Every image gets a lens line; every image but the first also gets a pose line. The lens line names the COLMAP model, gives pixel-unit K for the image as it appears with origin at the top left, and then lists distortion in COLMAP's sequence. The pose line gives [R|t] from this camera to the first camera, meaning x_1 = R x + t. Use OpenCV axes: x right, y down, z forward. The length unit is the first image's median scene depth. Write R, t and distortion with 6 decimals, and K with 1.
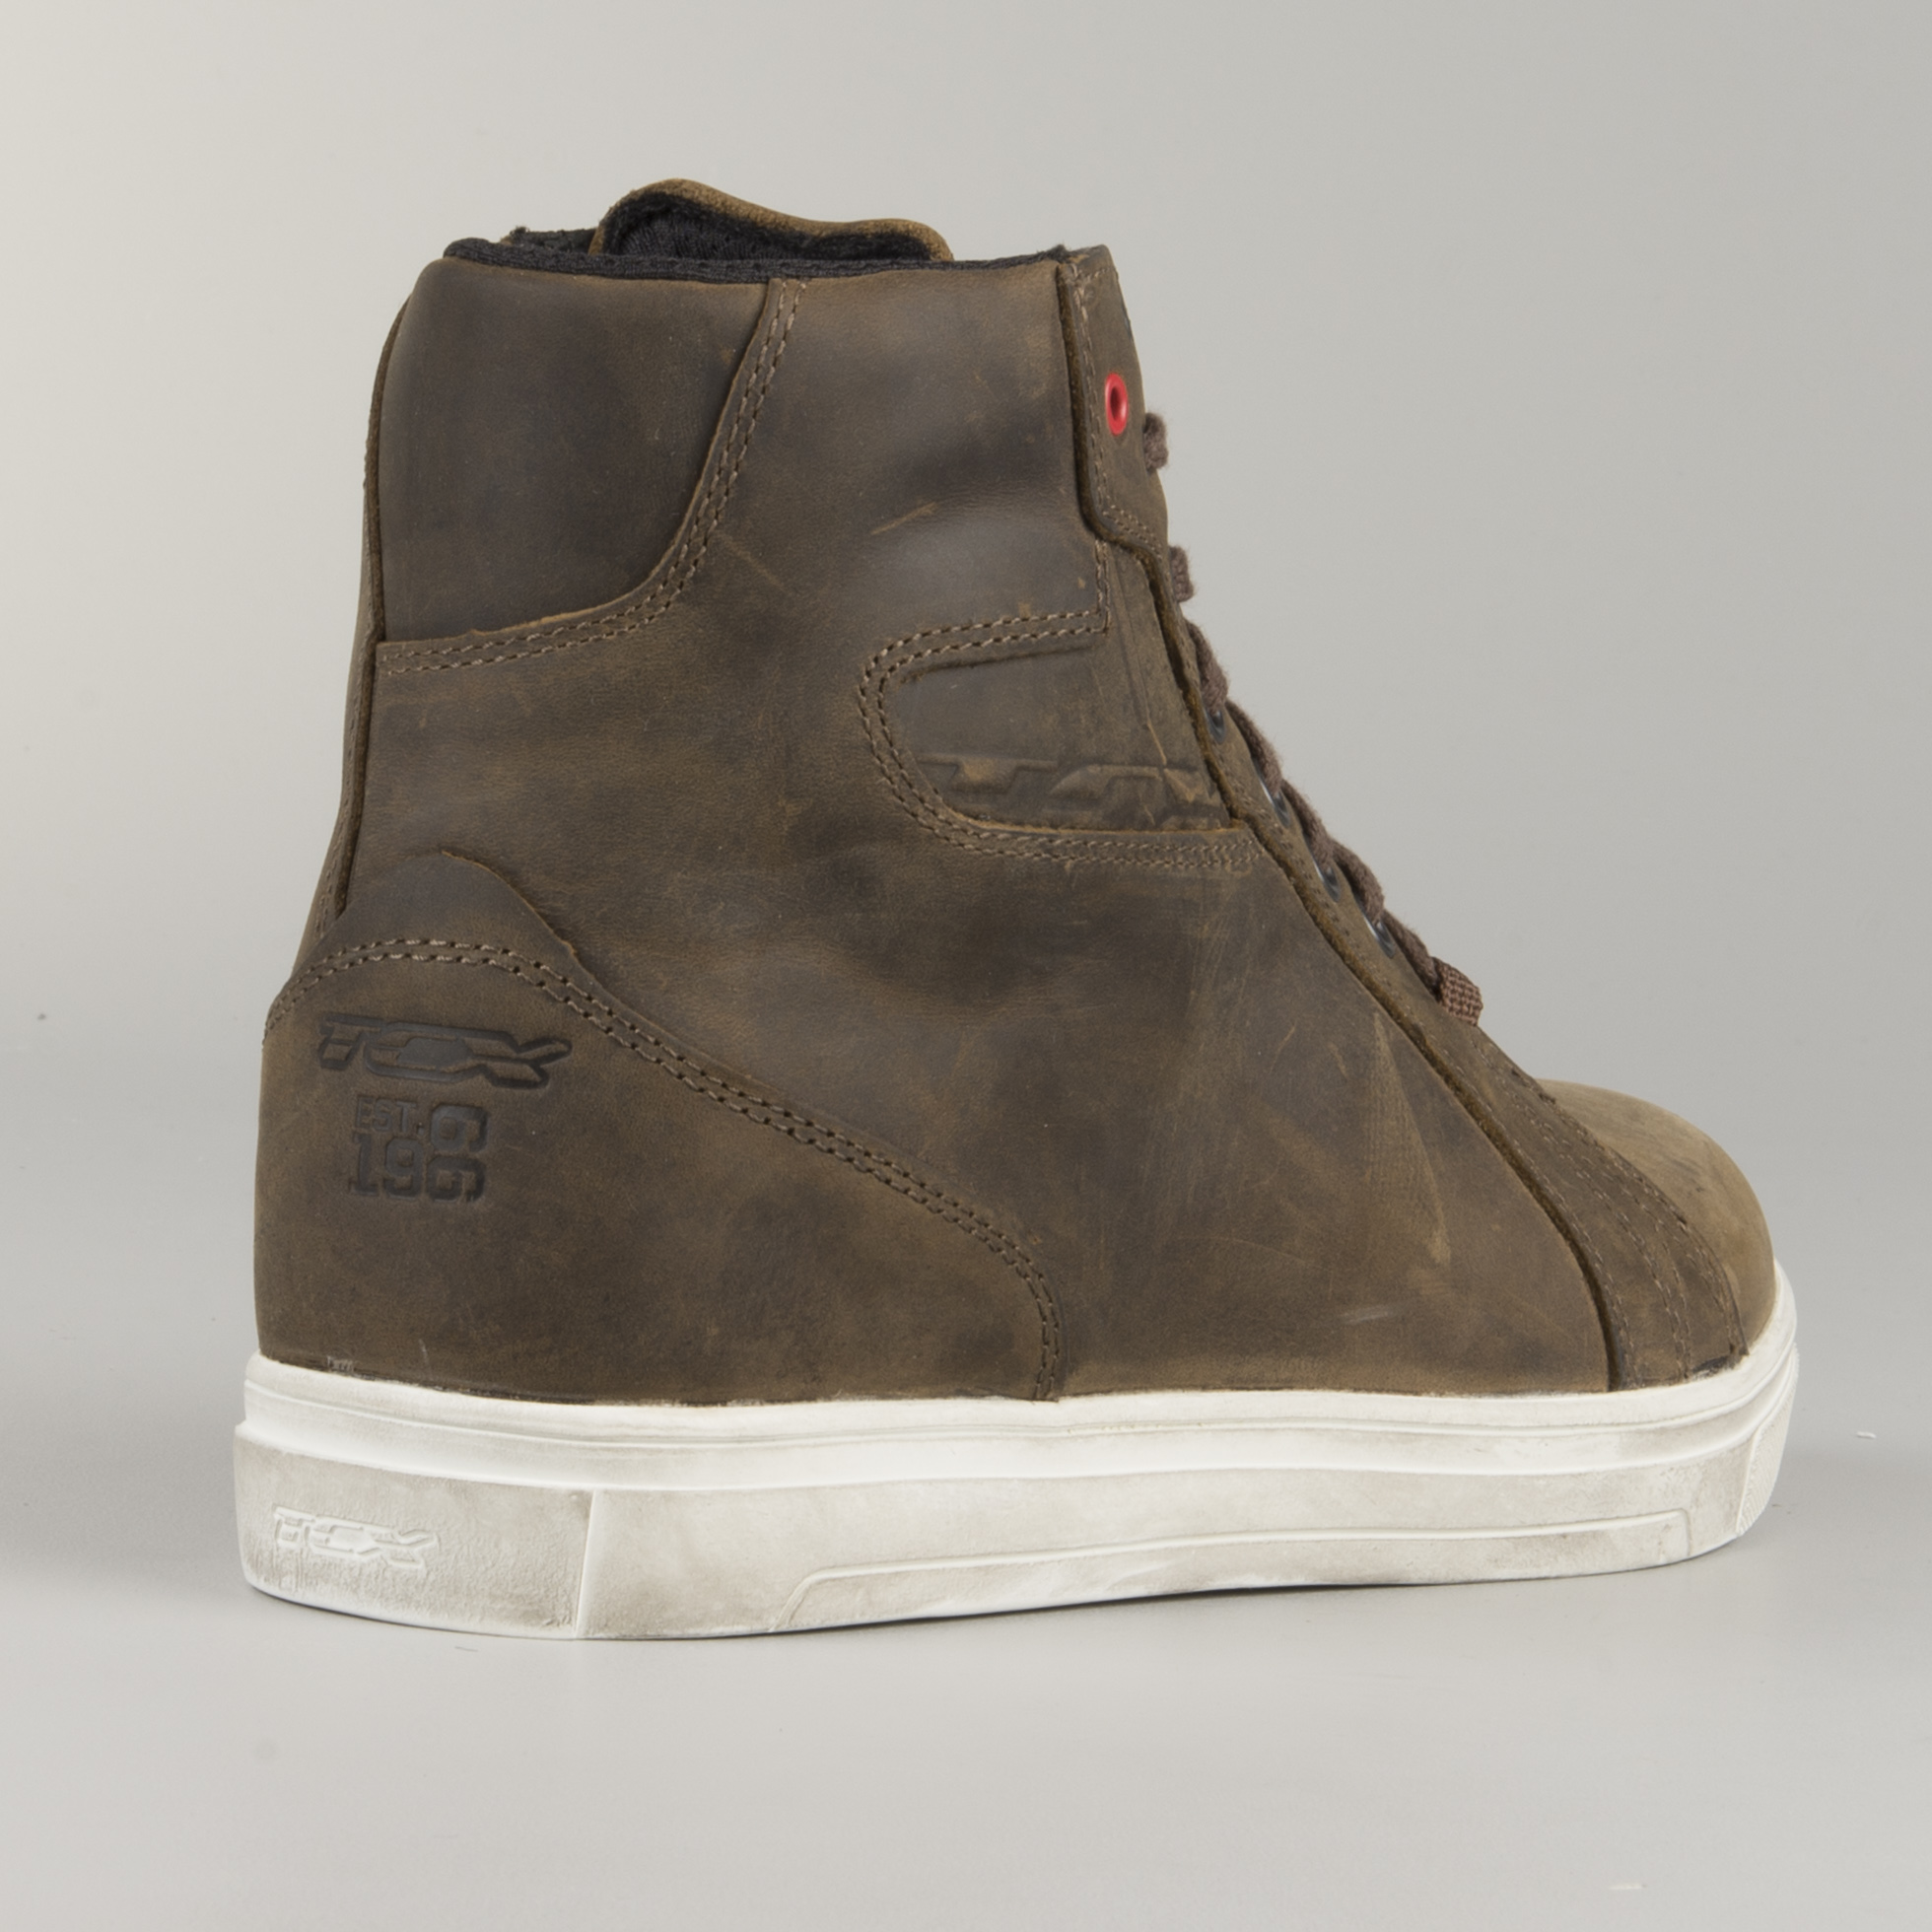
lens RADIAL K [[8451.8, 0, 728.0], [0, 8451.8, 899.3], [0, 0, 1]] dist [0.197974, 1.023359]
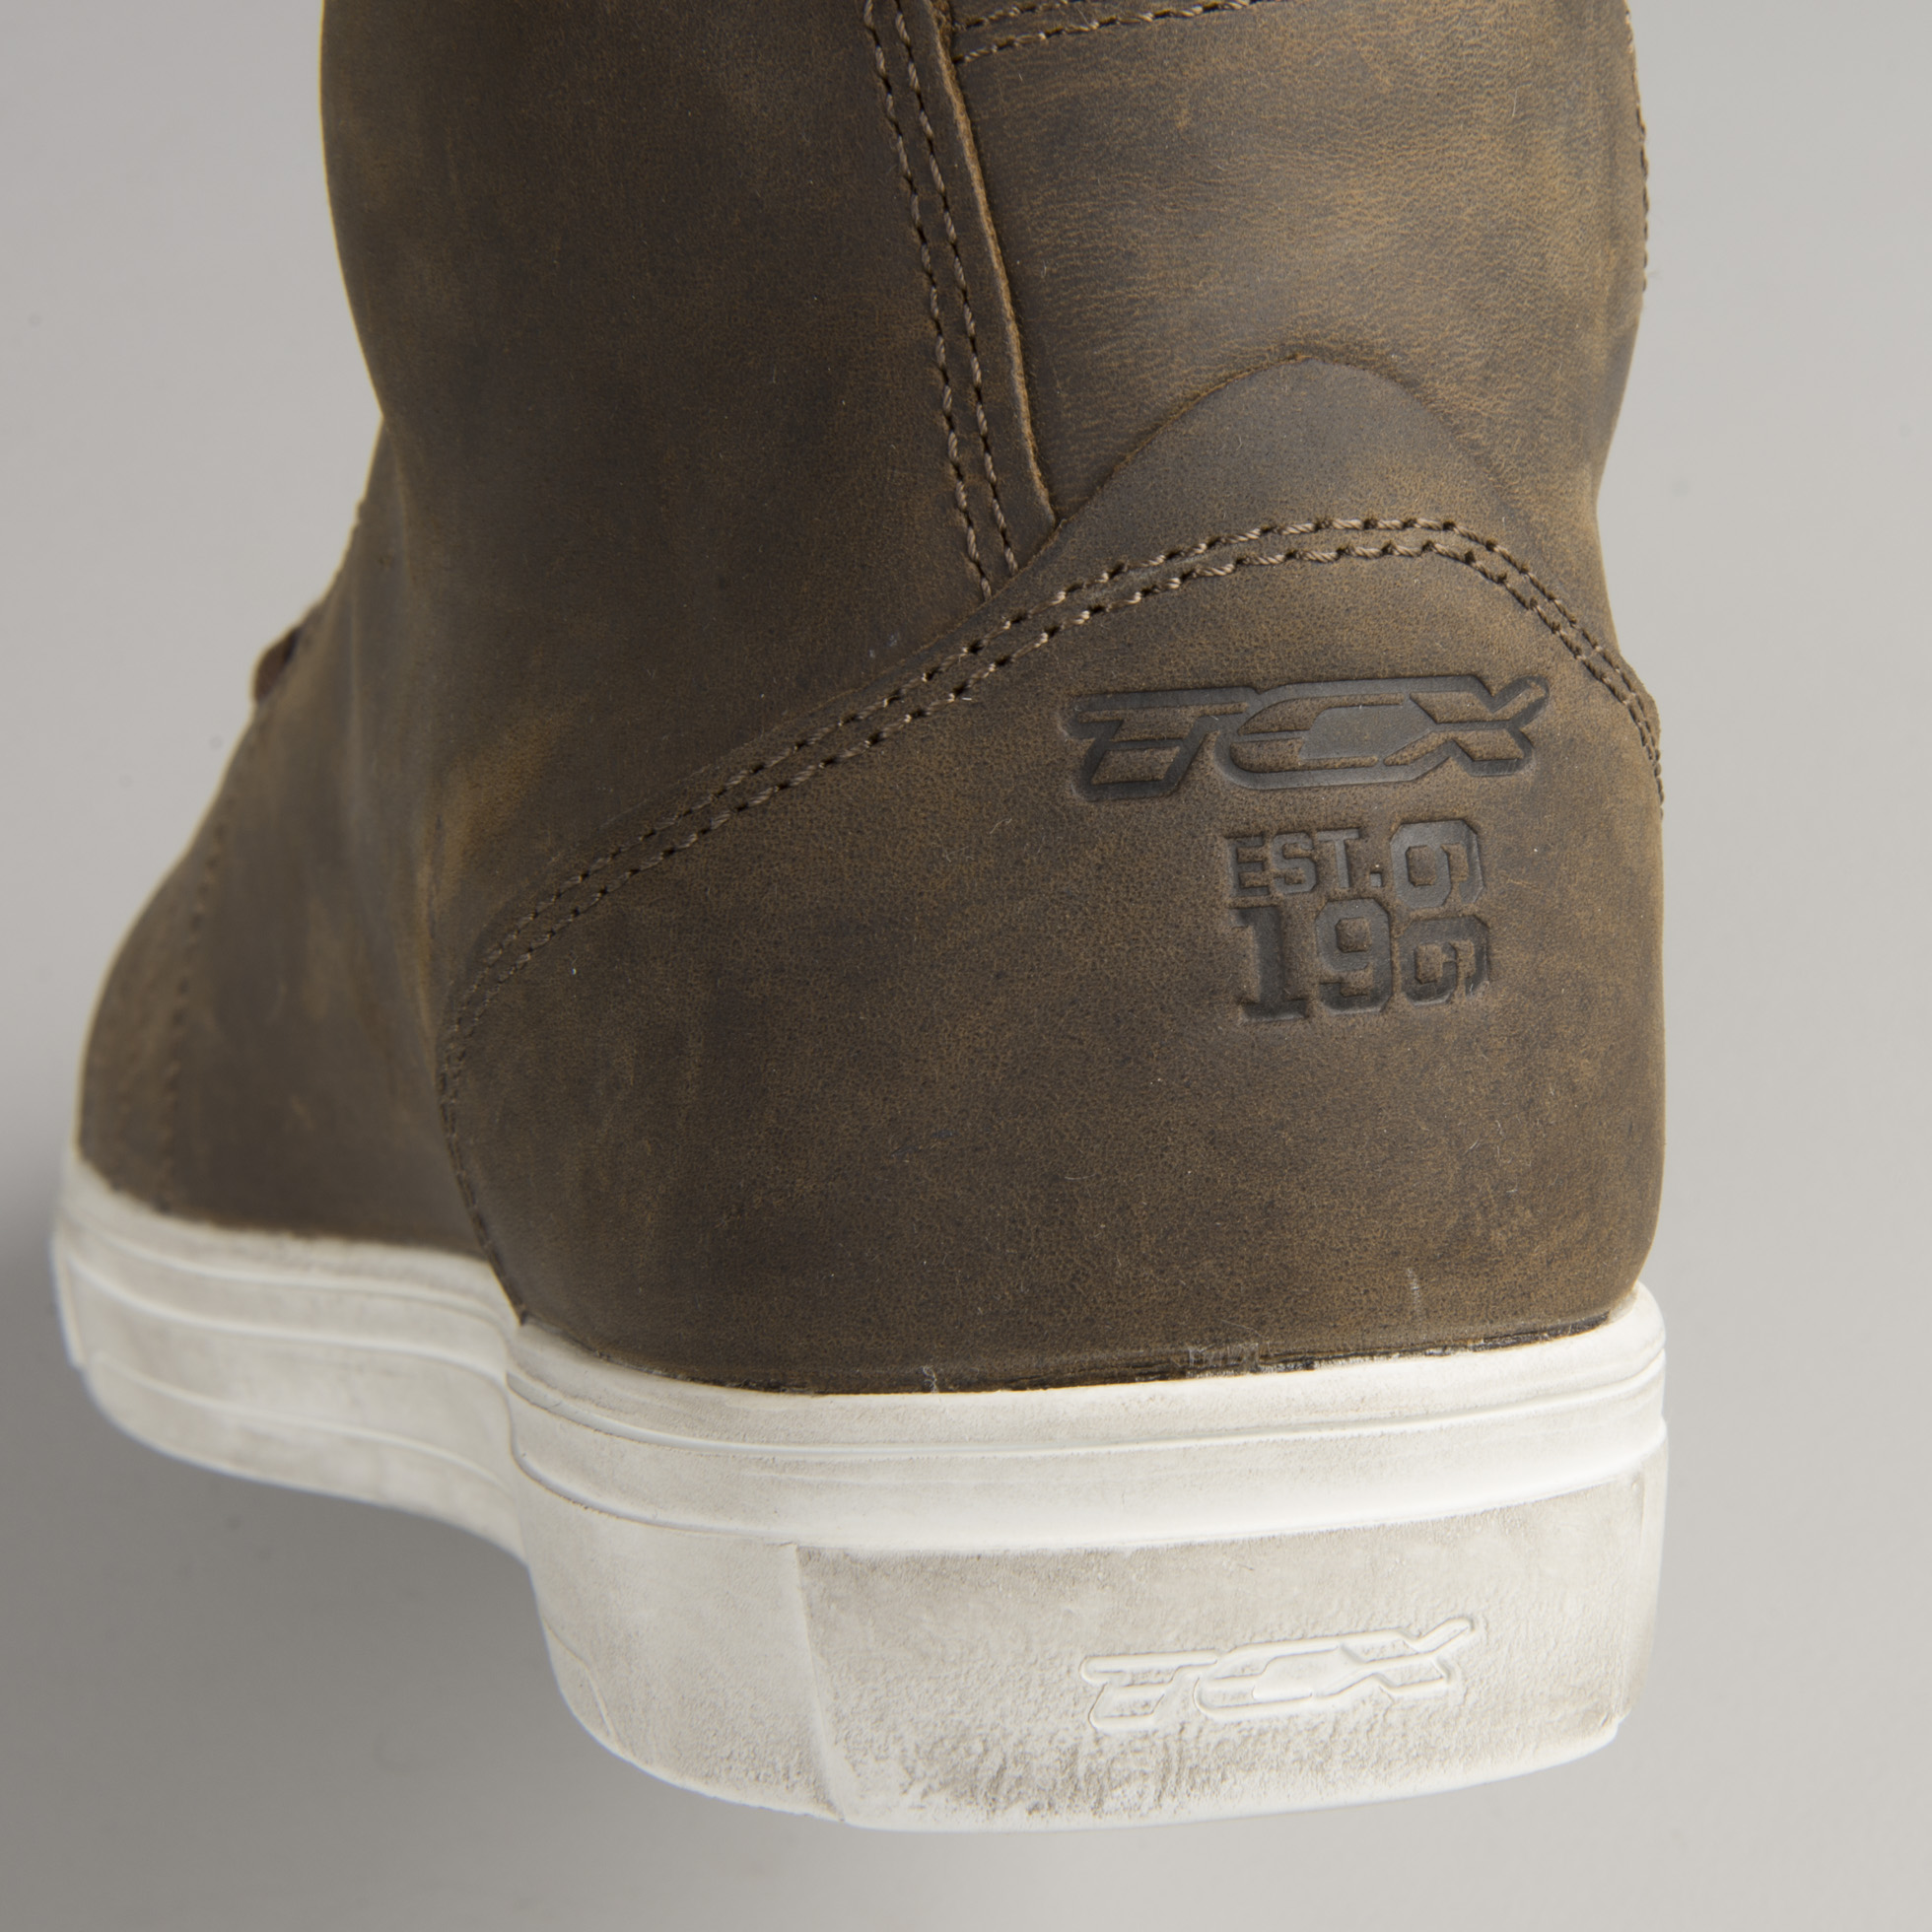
lens RADIAL K [[4826.0, 0, 1356.1], [0, 4826.0, 959.9], [0, 0, 1]] dist [0.058820, 0.339937]
pose [[0.539827, -0.140316, 0.829999, -0.286564], [0.128197, 0.988212, 0.083684, 0.006902], [-0.831957, 0.061228, 0.551451, 0.829686]]
